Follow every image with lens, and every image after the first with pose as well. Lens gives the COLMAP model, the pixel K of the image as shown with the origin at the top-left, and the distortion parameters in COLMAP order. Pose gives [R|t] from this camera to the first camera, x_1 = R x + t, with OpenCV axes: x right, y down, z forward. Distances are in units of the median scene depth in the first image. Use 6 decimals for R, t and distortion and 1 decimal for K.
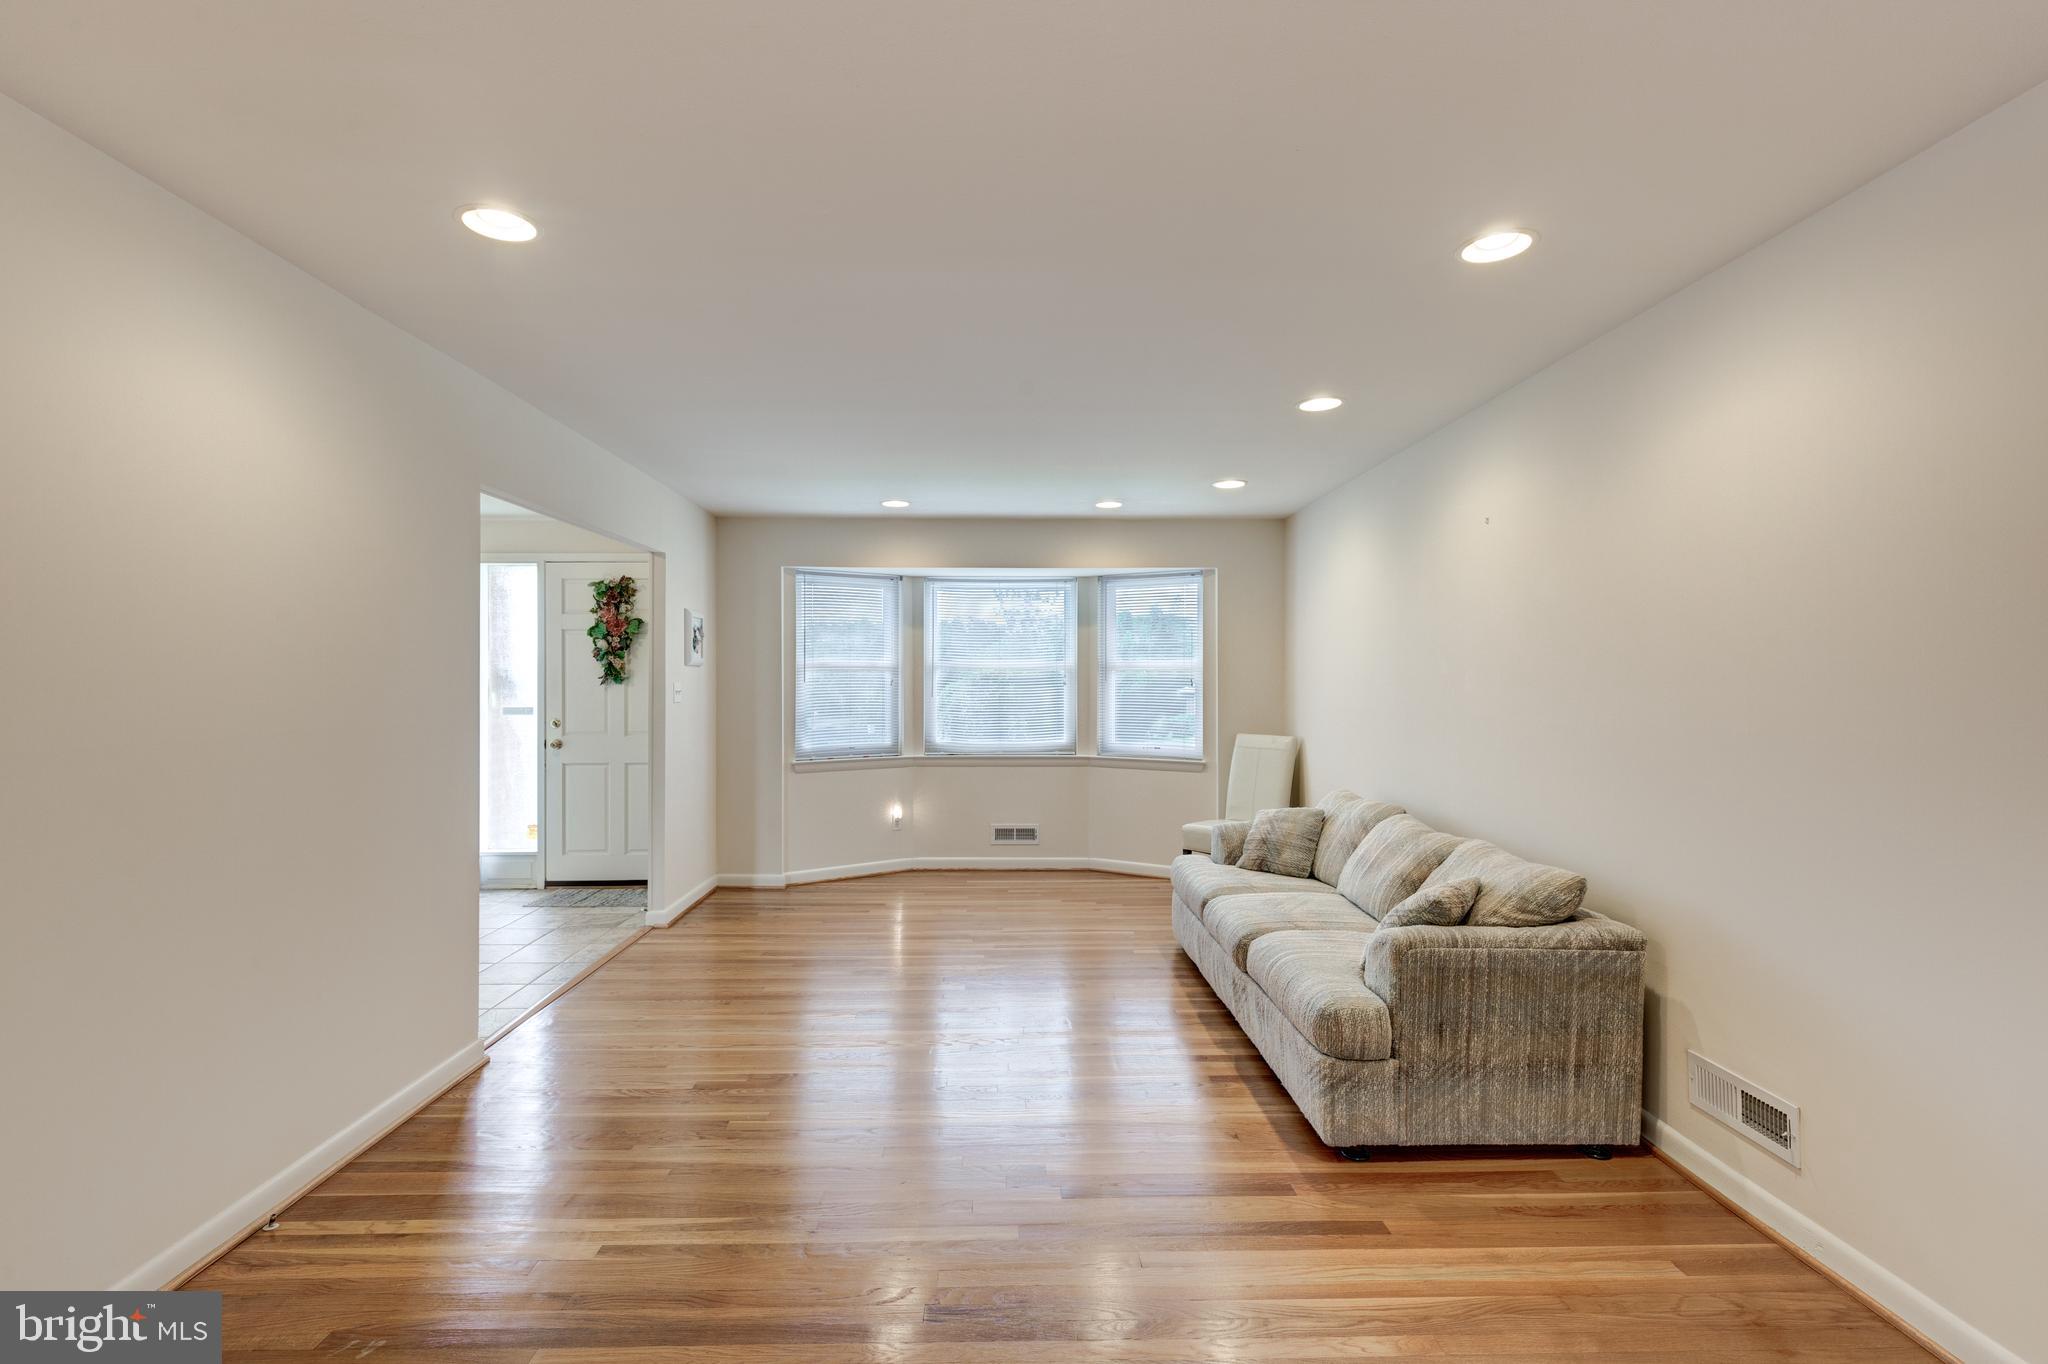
lens RADIAL K [[931.2, 0, 996.2], [0, 931.2, 691.7], [0, 0, 1]] dist [0.015820, -0.002984]
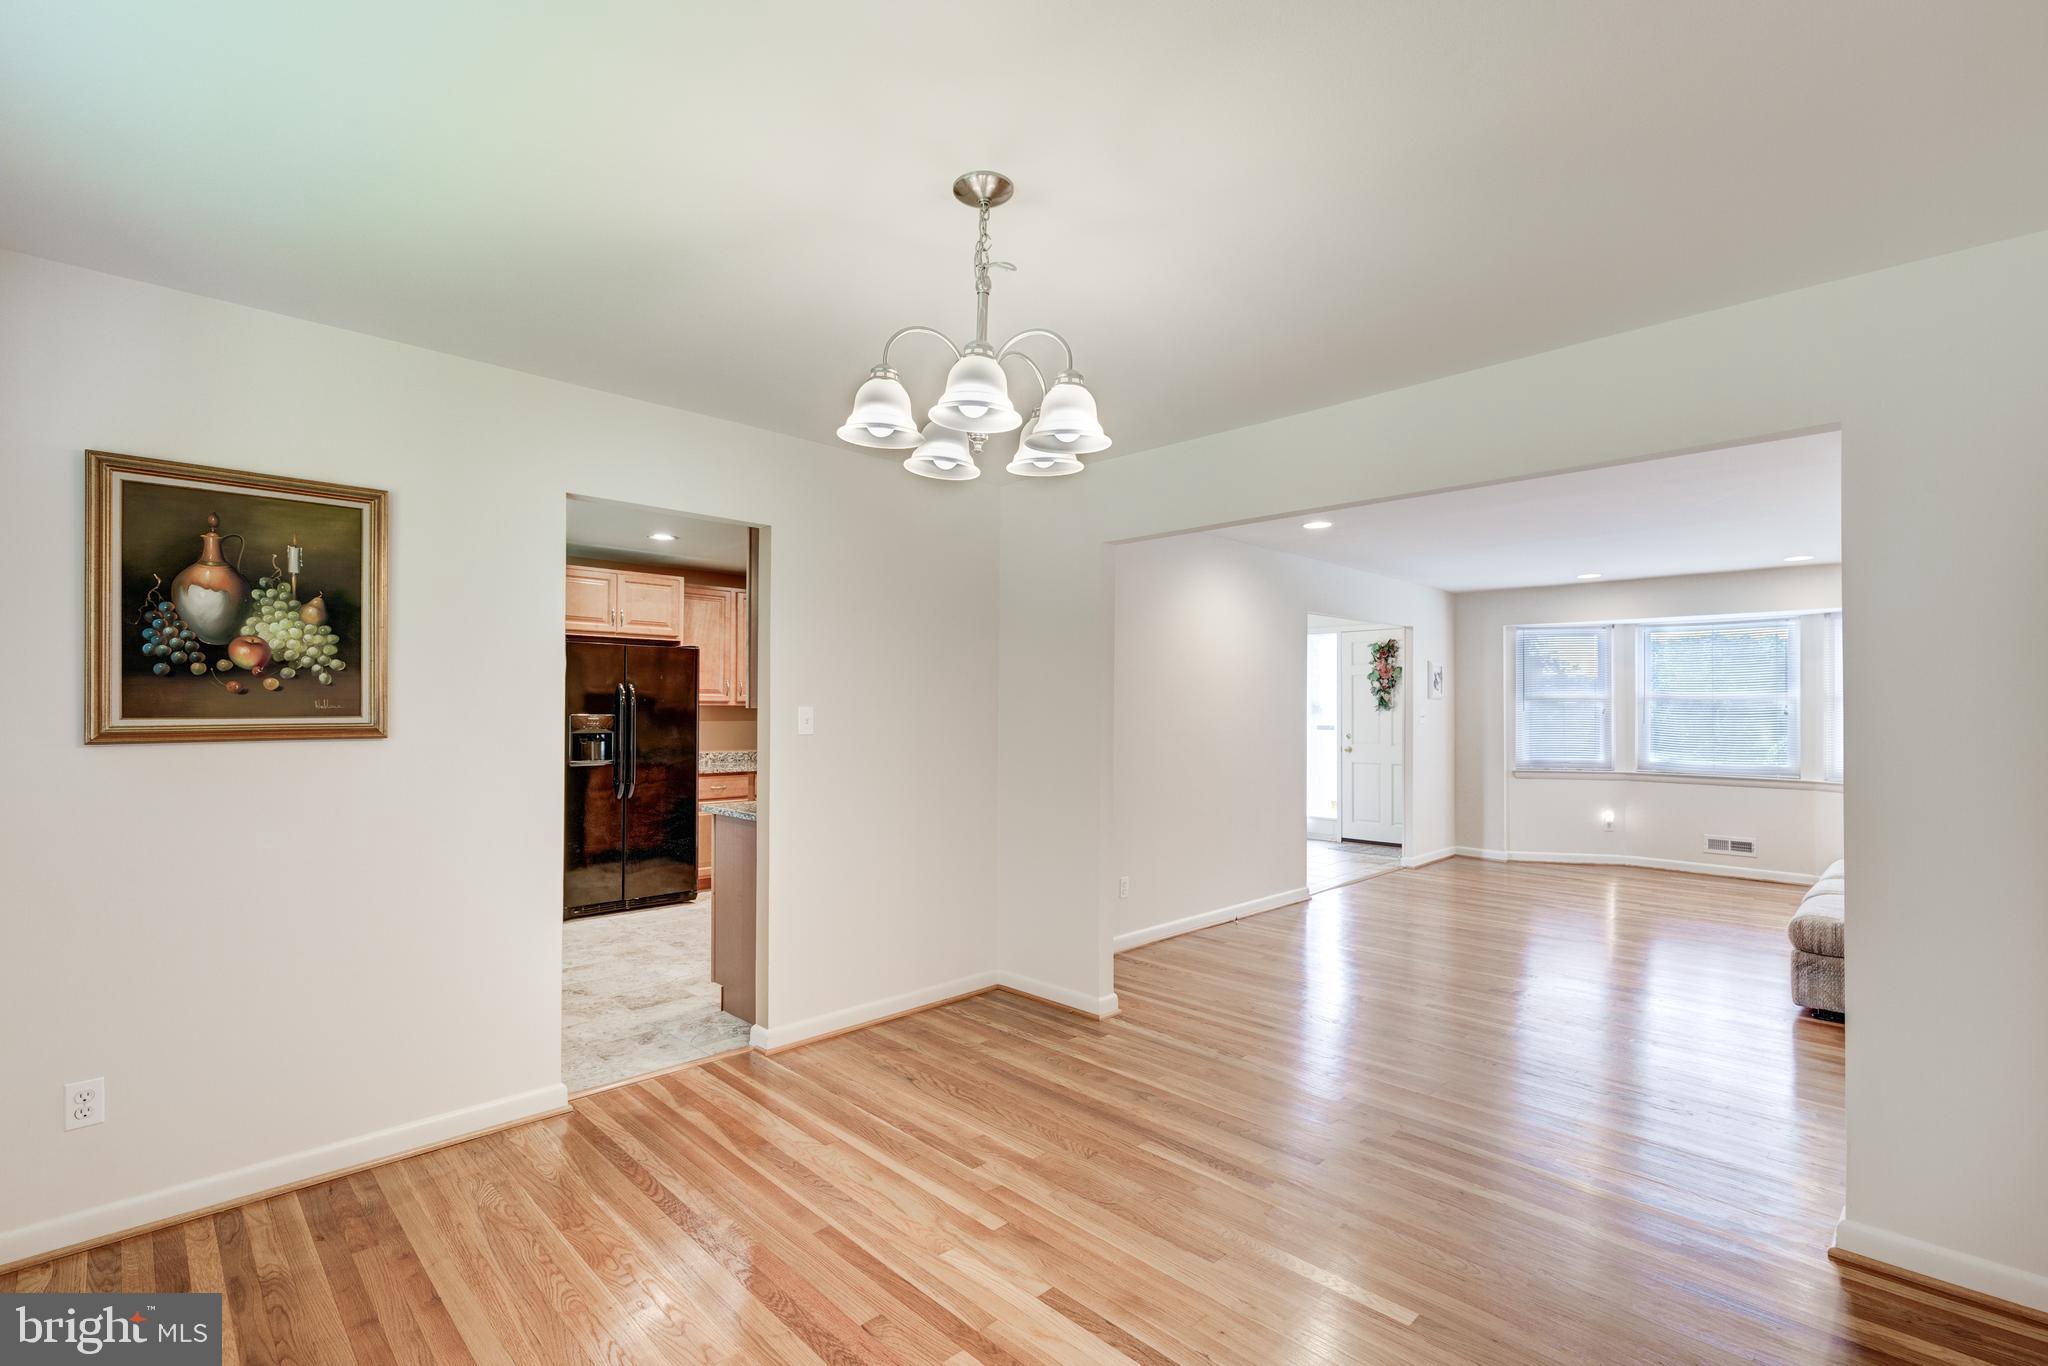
lens RADIAL K [[931.2, 0, 1031.8], [0, 931.2, 673.6], [0, 0, 1]] dist [0.015820, -0.002984]
pose [[0.712301, -0.016508, -0.701680, 0.243018], [-0.015207, 0.999126, -0.038943, -0.000453], [0.701709, 0.038410, 0.711428, -0.473113]]
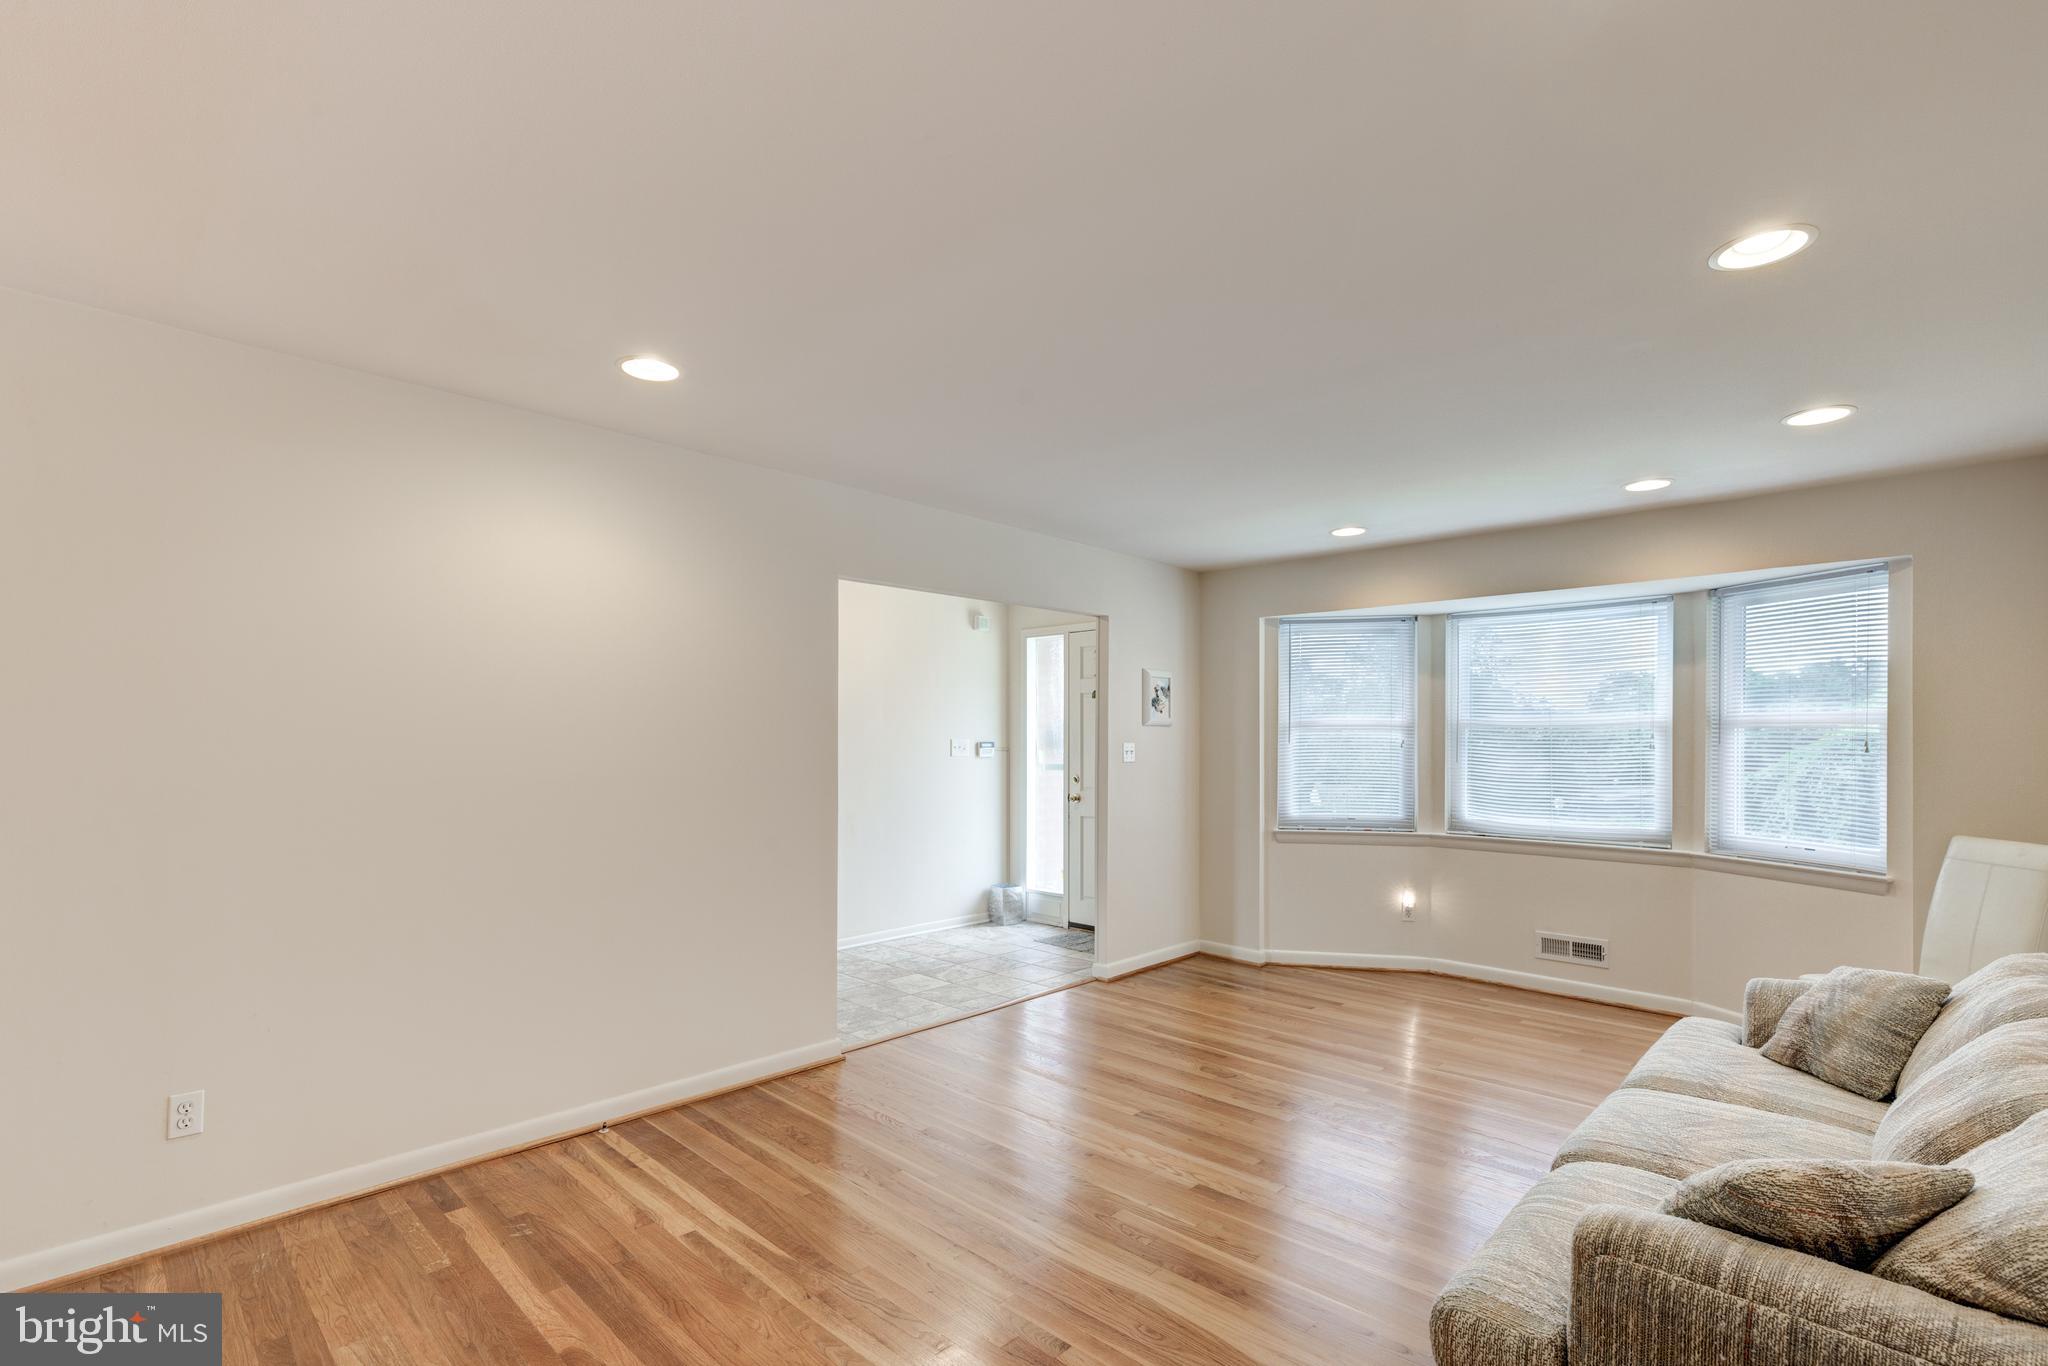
lens RADIAL K [[931.2, 0, 1006.3], [0, 931.2, 750.0], [0, 0, 1]] dist [0.015820, -0.002984]
pose [[0.717564, 0.010672, -0.696411, 0.235317], [-0.013406, 0.999909, 0.001509, -0.001113], [0.696364, 0.008253, 0.717642, 0.160874]]
